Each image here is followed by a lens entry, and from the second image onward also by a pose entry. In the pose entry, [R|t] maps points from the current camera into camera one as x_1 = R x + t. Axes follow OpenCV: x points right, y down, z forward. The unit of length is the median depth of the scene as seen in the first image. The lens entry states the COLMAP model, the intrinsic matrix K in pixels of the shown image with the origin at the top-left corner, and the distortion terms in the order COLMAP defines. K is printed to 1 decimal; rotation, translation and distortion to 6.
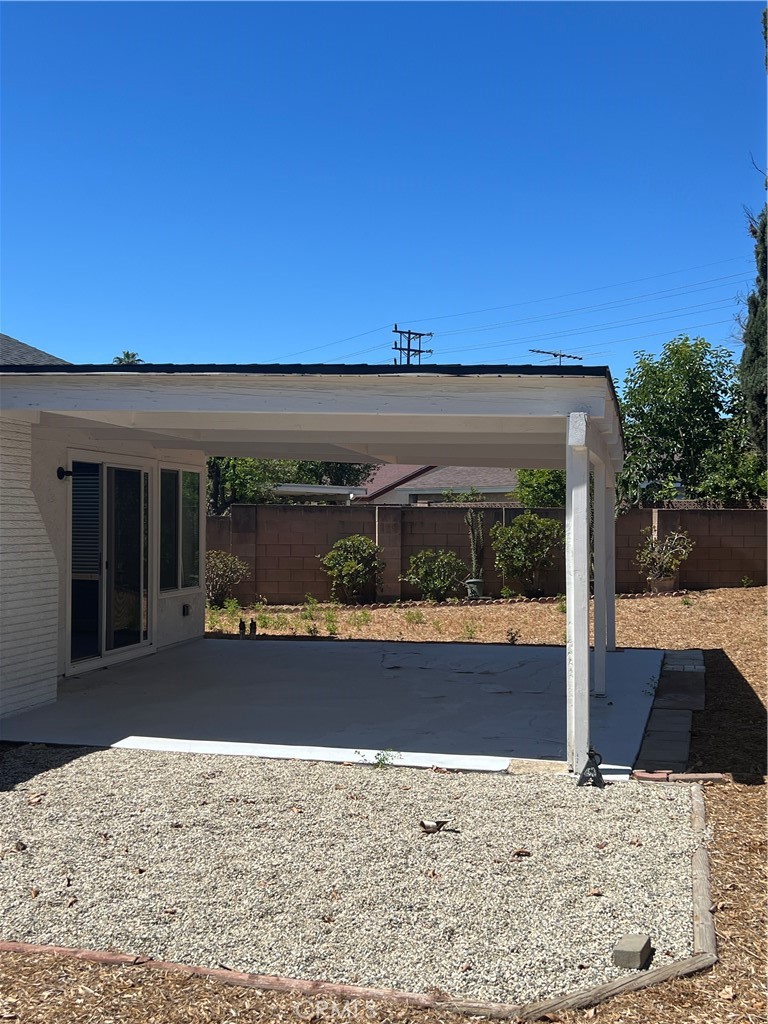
lens RADIAL K [[1135.7, 0, 381.2], [0, 1135.7, 522.1], [0, 0, 1]] dist [0.092014, 0.000000]
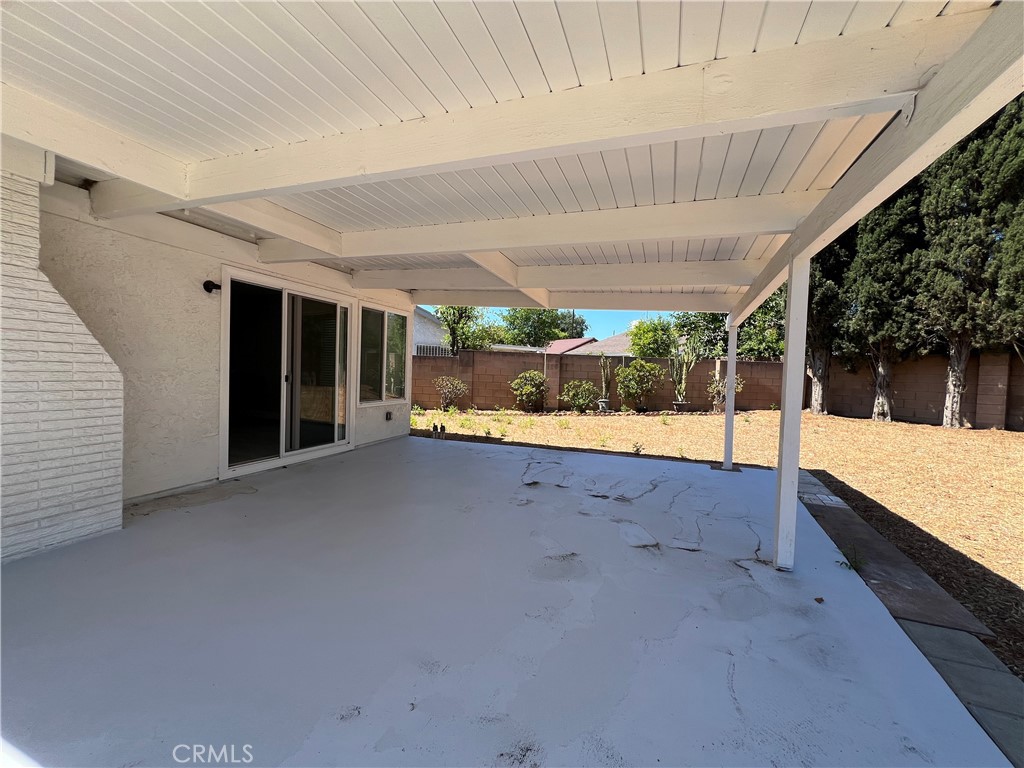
lens RADIAL K [[414.1, 0, 513.9], [0, 414.1, 386.7], [0, 0, 1]] dist [-0.002526, 0.000363]
pose [[0.992224, 0.033576, -0.119849, 0.024891], [-0.029777, 0.999000, 0.033351, 0.016443], [0.120849, -0.029522, 0.992232, 0.403737]]
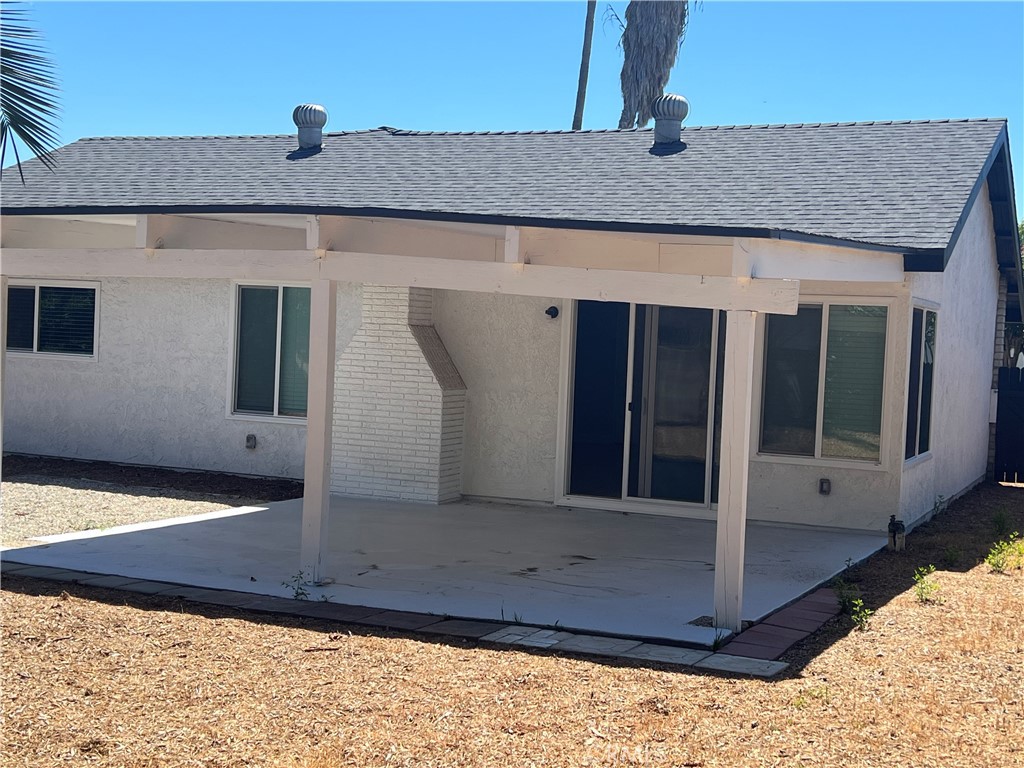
lens RADIAL K [[1422.5, 0, 510.3], [0, 1422.5, 354.5], [0, 0, 1]] dist [0.086935, 0.000000]
pose [[-0.193023, 0.010857, -0.981134, 0.625621], [-0.044509, 0.998813, 0.019809, -0.016727], [0.980184, 0.047493, -0.192310, 0.743072]]
